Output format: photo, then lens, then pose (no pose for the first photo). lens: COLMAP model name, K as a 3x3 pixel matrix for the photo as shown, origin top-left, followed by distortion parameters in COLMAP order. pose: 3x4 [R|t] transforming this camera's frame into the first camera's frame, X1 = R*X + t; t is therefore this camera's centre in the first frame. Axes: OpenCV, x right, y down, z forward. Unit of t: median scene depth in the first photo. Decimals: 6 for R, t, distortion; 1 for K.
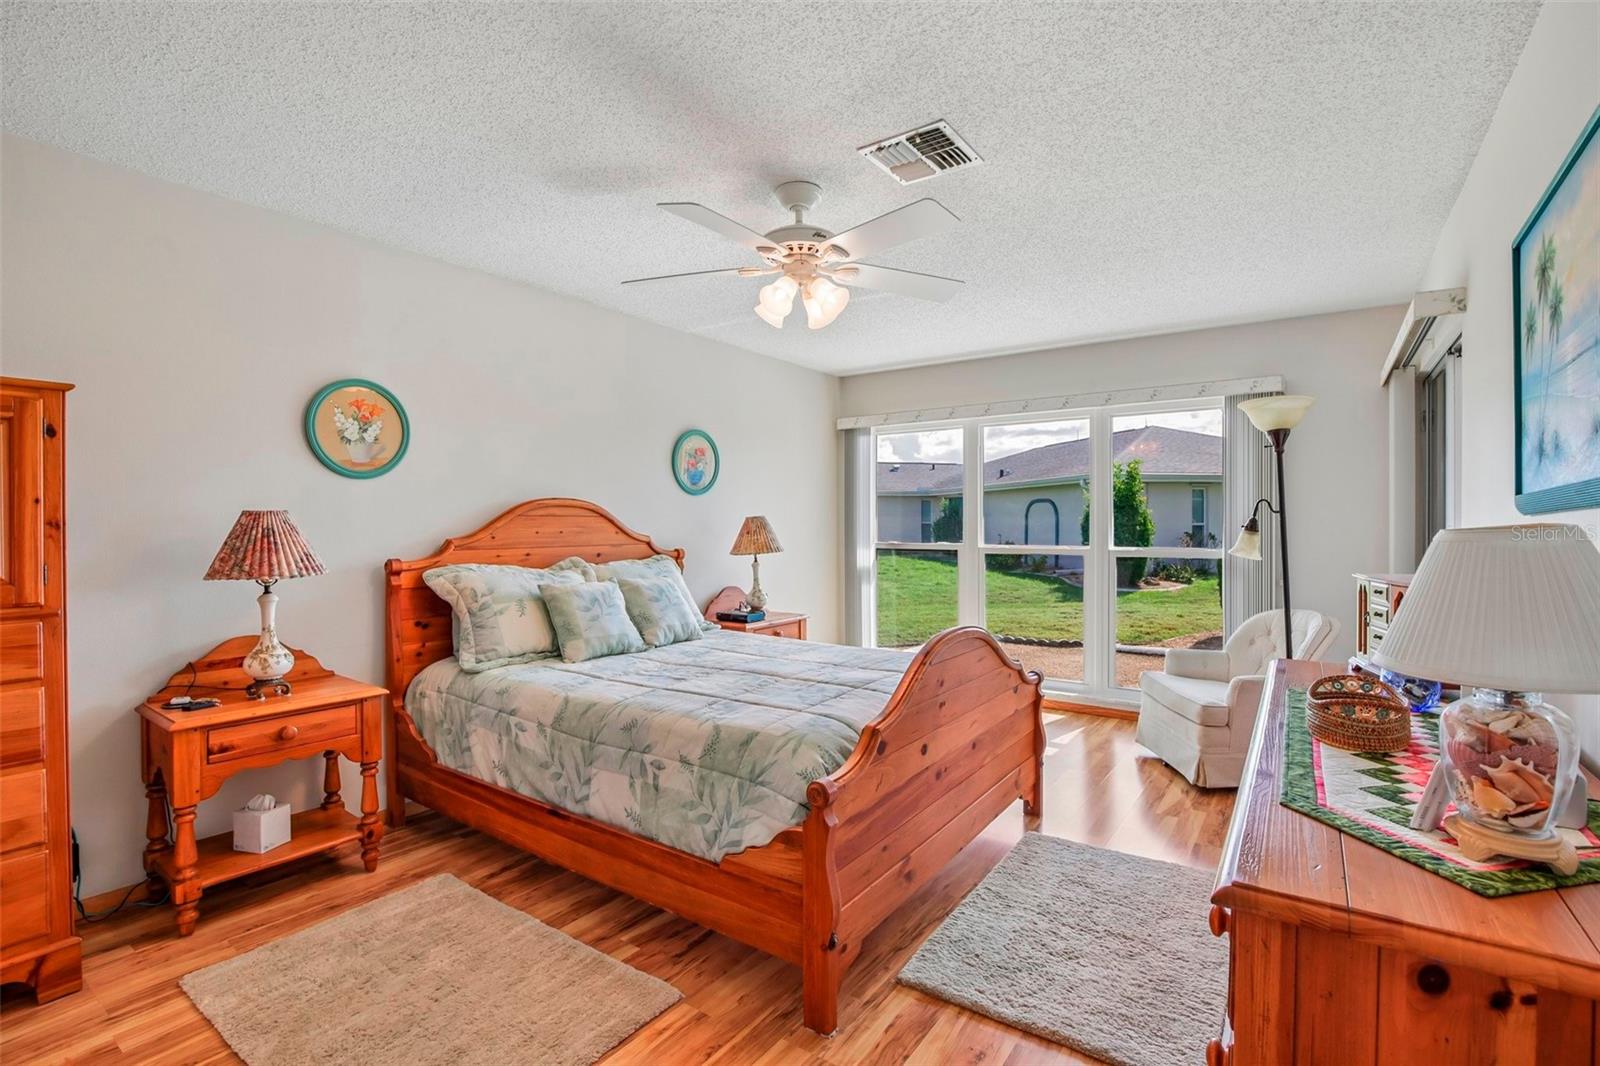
lens RADIAL K [[734.9, 0, 800.0], [0, 734.9, 533.0], [0, 0, 1]] dist [-0.036644, 0.000237]
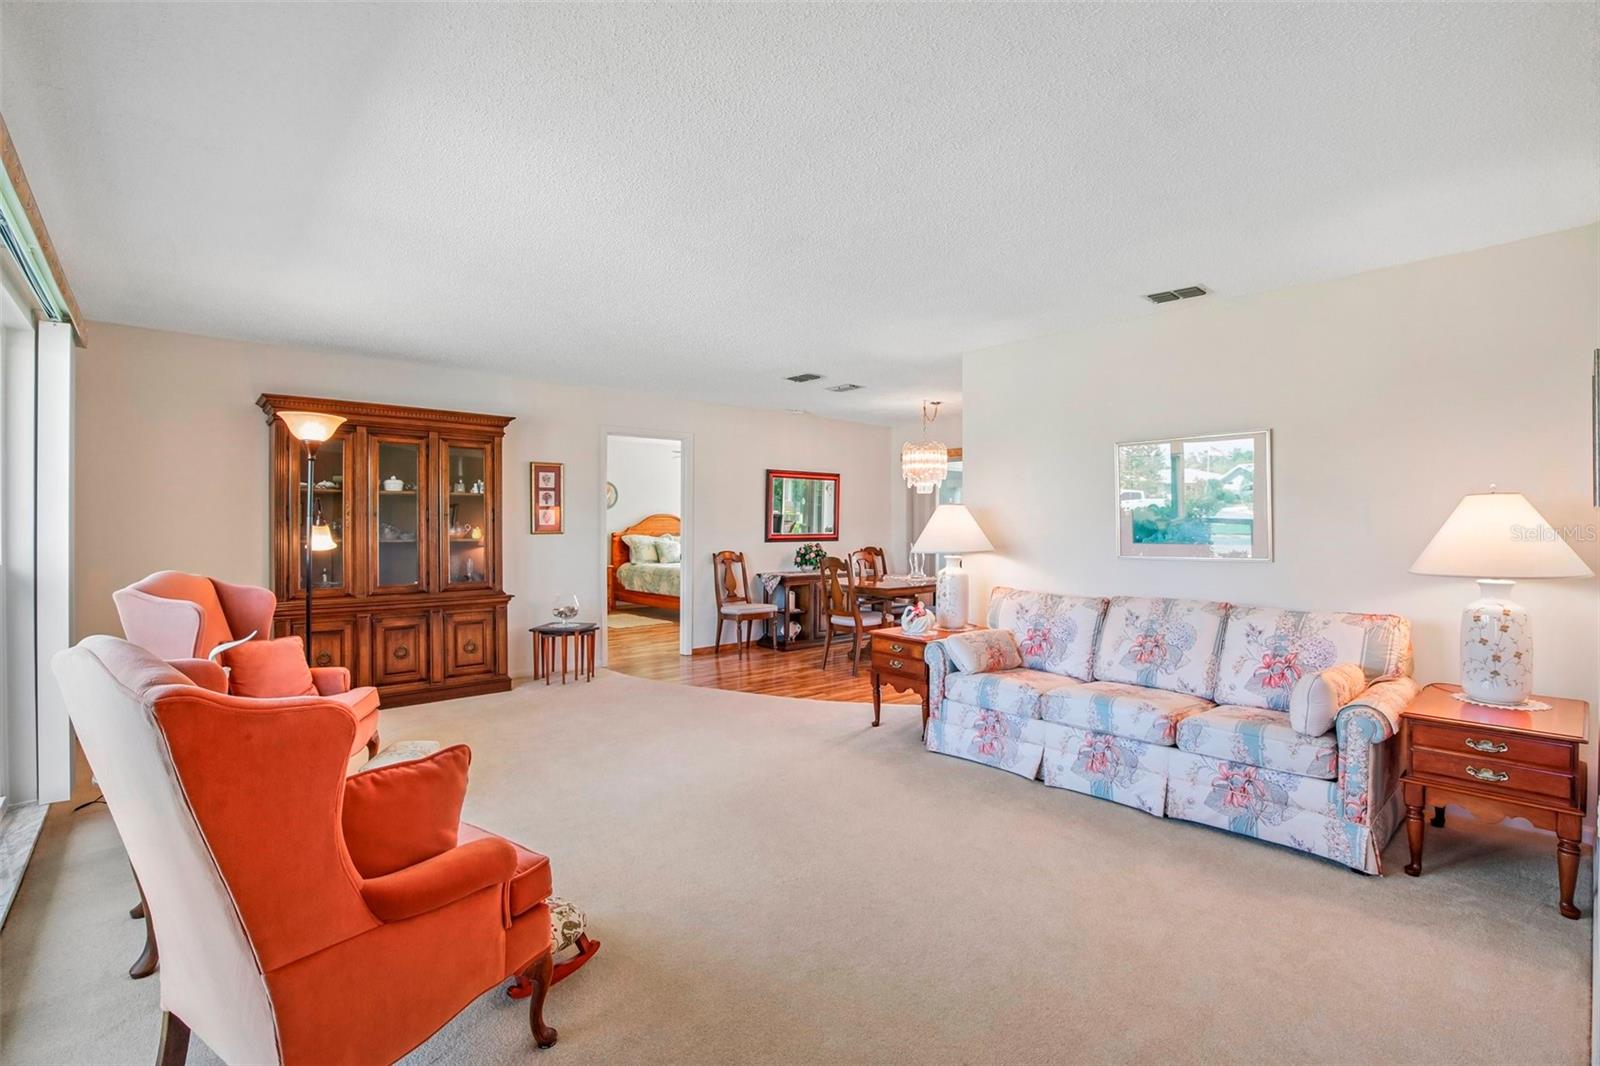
lens RADIAL K [[727.3, 0, 815.0], [0, 727.3, 524.3], [0, 0, 1]] dist [-0.026485, 0.001261]
pose [[0.978900, 0.000020, -0.204339, 1.117366], [-0.000928, 0.999990, -0.004349, 0.009227], [0.204337, 0.004447, 0.978890, -2.251008]]
